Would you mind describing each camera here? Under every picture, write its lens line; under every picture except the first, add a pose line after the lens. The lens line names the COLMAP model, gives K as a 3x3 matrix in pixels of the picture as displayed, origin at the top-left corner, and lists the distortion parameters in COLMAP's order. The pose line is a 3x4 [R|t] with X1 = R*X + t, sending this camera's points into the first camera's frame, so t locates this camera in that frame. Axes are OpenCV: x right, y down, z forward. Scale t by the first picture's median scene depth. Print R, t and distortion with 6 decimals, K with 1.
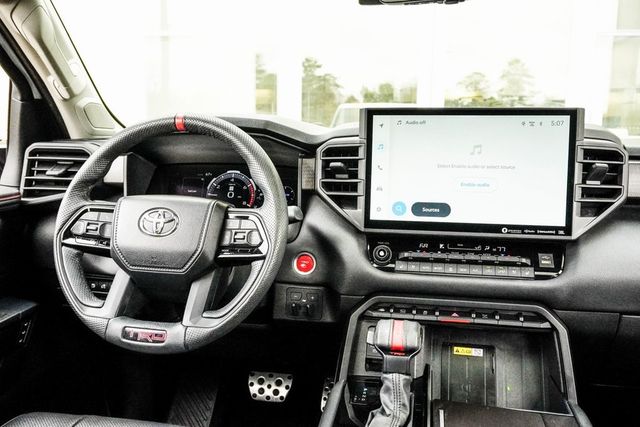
lens RADIAL K [[559.9, 0, 320.0], [0, 559.9, 213.5], [0, 0, 1]] dist [-0.009326, 0.003626]
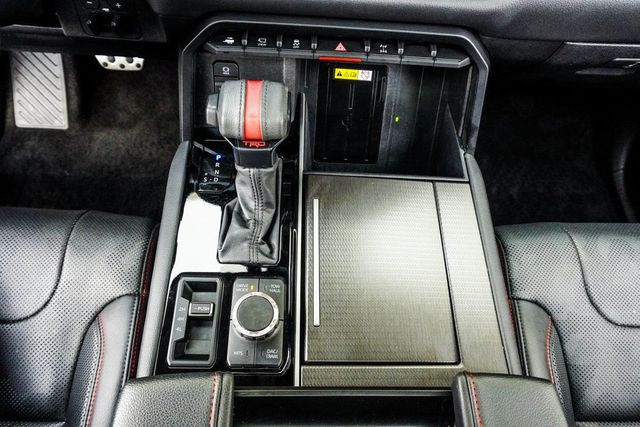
lens RADIAL K [[430.6, 0, 320.0], [0, 430.6, 213.5], [0, 0, 1]] dist [-0.011187, -0.005836]
pose [[0.978113, -0.137799, 0.155906, 0.111001], [-0.037942, 0.618597, 0.784792, -0.097662], [-0.204587, -0.773531, 0.599829, 0.547015]]
